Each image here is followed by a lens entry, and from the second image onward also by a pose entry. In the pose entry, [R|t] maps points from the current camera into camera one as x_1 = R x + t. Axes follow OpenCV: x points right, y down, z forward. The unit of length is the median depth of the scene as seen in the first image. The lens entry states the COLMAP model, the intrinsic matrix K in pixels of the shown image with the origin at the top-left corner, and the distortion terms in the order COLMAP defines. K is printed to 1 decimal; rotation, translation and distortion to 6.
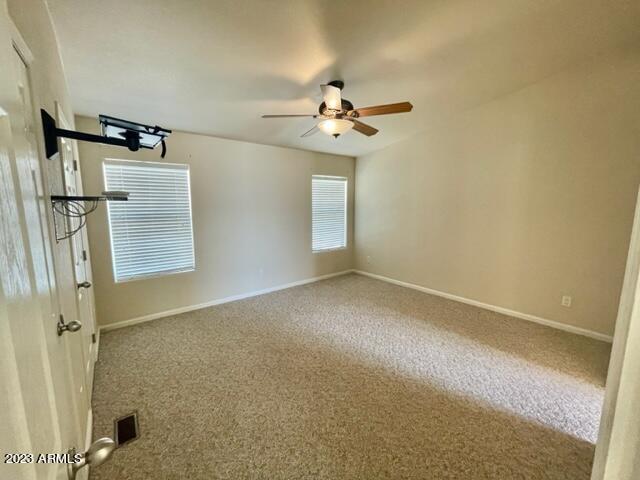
lens RADIAL K [[258.1, 0, 321.4], [0, 258.1, 238.4], [0, 0, 1]] dist [-0.000923, -0.000400]
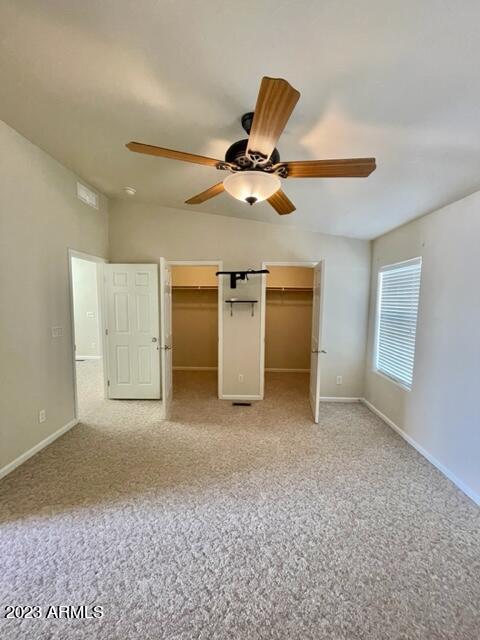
lens RADIAL K [[258.1, 0, 241.7], [0, 258.1, 322.8], [0, 0, 1]] dist [-0.000923, -0.000400]
pose [[-0.649264, 0.059492, -0.758232, 0.623748], [-0.107234, 0.979817, 0.168701, -0.230011], [0.752965, 0.190839, -0.629781, 1.584737]]
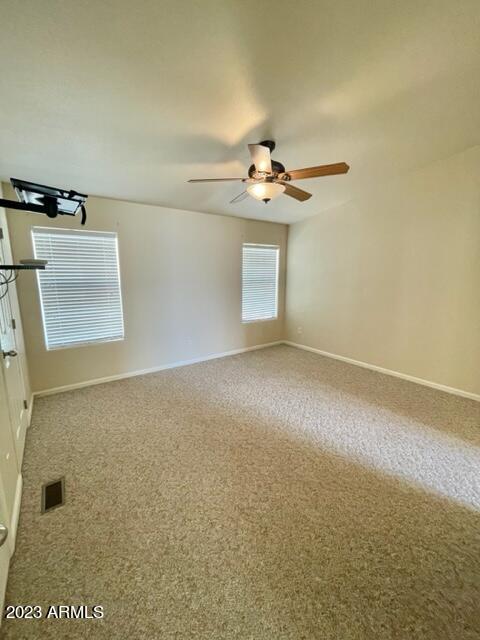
lens RADIAL K [[258.1, 0, 241.6], [0, 258.1, 320.8], [0, 0, 1]] dist [-0.000923, -0.000400]
pose [[0.998734, 0.013351, -0.048493, 0.021390], [-0.010904, 0.998670, 0.050389, -0.005918], [0.049102, -0.049796, 0.997552, 0.034489]]
